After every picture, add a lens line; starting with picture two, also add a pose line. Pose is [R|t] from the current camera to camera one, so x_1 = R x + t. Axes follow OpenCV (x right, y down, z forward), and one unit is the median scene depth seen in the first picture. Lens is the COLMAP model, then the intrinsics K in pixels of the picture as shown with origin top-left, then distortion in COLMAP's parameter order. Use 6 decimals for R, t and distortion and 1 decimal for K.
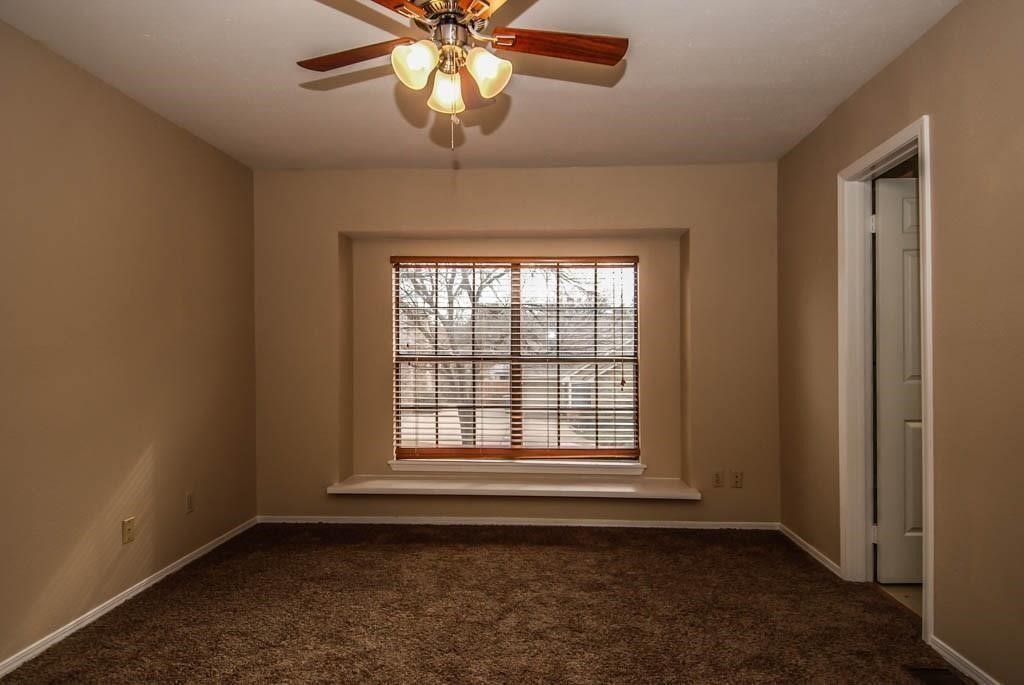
lens RADIAL K [[596.7, 0, 518.3], [0, 596.7, 349.4], [0, 0, 1]] dist [0.053991, -0.068414]
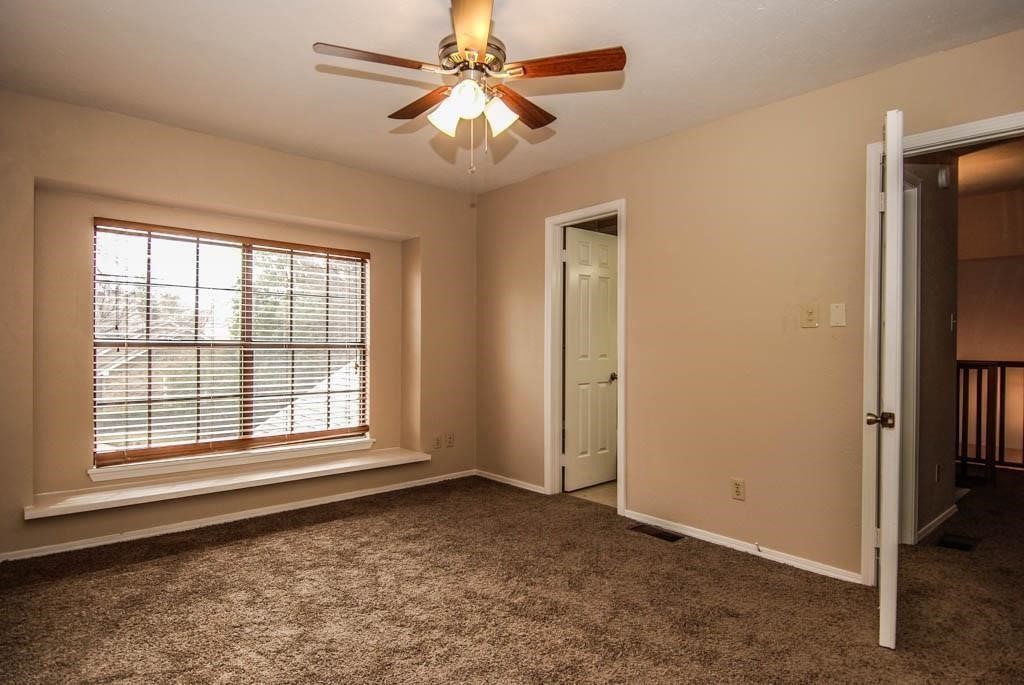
lens RADIAL K [[596.7, 0, 518.3], [0, 596.7, 349.4], [0, 0, 1]] dist [0.053991, -0.068414]
pose [[0.700399, -0.004731, 0.713736, -0.416146], [-0.014599, 0.999674, 0.020953, -0.003258], [-0.713603, -0.025095, 0.700101, 0.023119]]
